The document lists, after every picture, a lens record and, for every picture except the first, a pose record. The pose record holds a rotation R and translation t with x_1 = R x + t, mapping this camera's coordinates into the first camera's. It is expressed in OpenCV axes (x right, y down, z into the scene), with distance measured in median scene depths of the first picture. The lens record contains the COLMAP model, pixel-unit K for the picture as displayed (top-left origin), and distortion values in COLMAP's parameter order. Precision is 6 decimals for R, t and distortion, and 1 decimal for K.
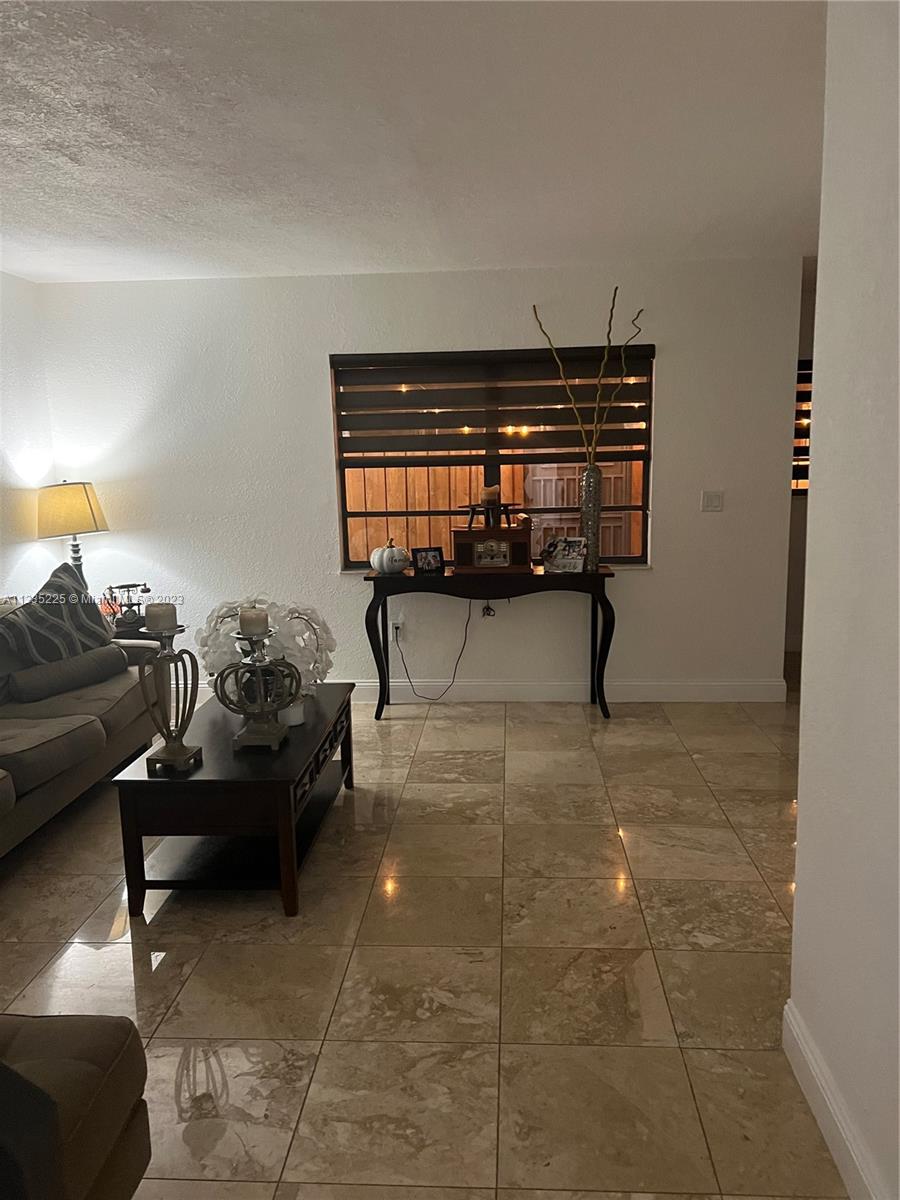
lens RADIAL K [[901.1, 0, 449.9], [0, 901.1, 606.9], [0, 0, 1]] dist [0.080736, -0.091734]
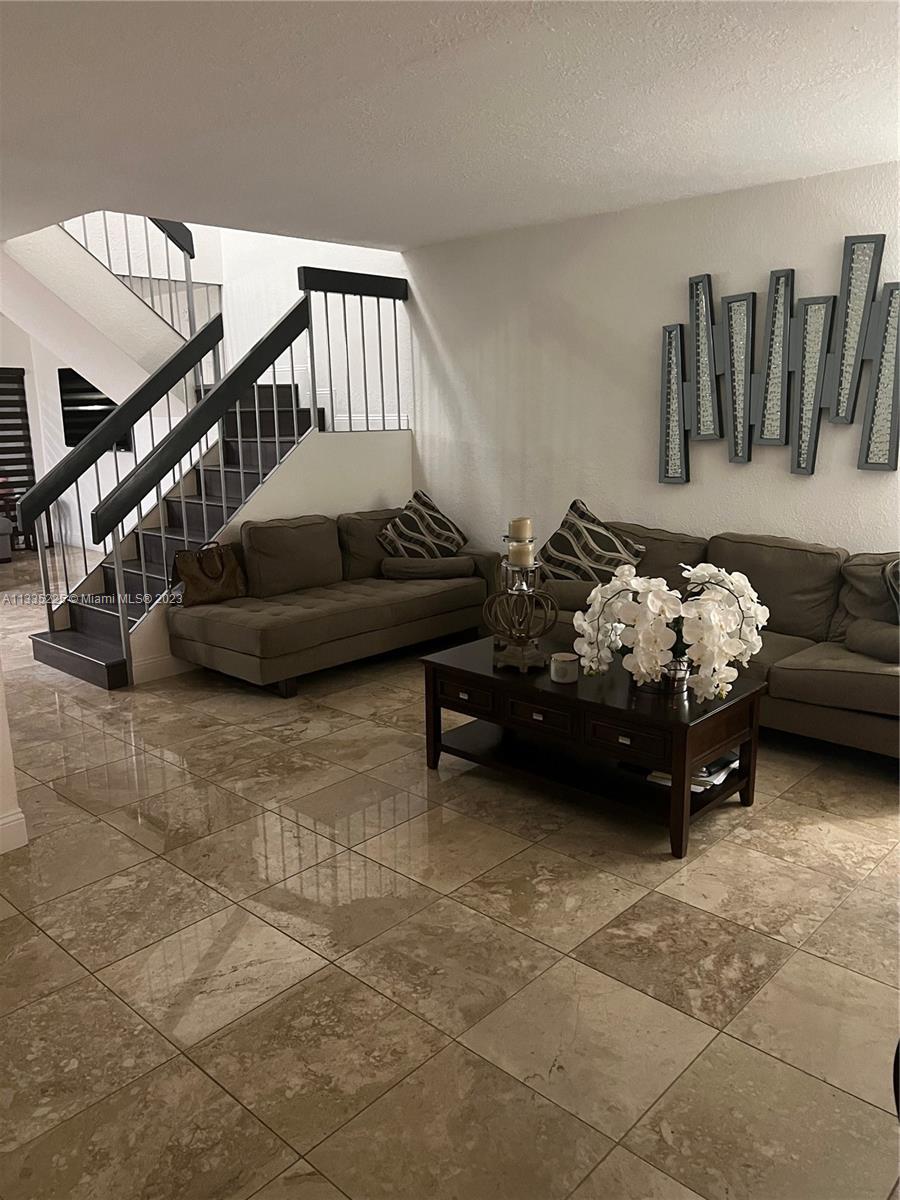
lens RADIAL K [[854.8, 0, 450.0], [0, 854.8, 600.0], [0, 0, 1]] dist [0.041963, -0.001749]
pose [[-0.612187, 0.209928, -0.762337, 0.521539], [-0.105540, 0.933793, 0.341895, -0.228081], [0.783638, 0.289761, -0.549500, 1.234863]]
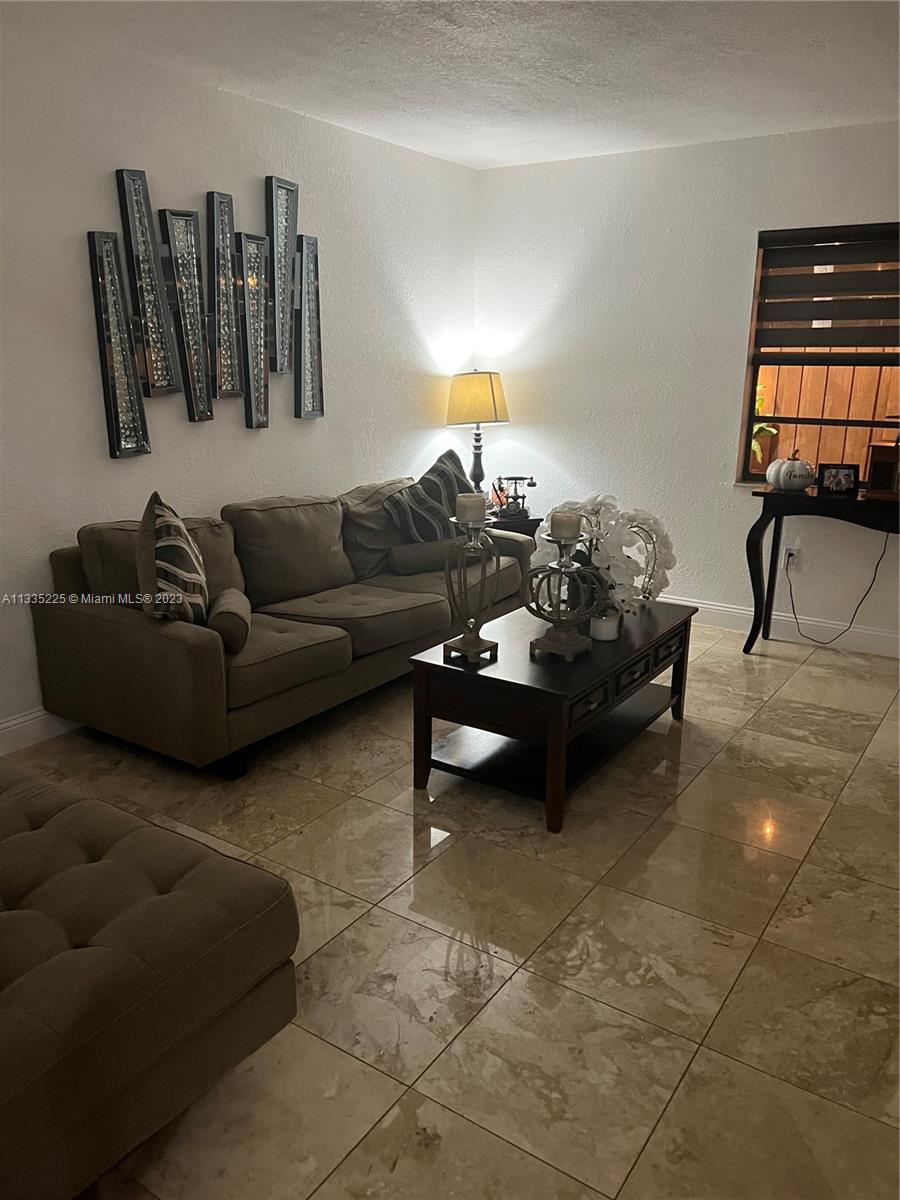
lens RADIAL K [[901.1, 0, 449.9], [0, 901.1, 606.9], [0, 0, 1]] dist [0.080736, -0.091734]
pose [[0.864472, 0.162694, -0.475625, 0.113576], [-0.113571, 0.984924, 0.130485, -0.005856], [0.489684, -0.058784, 0.869916, 0.097583]]
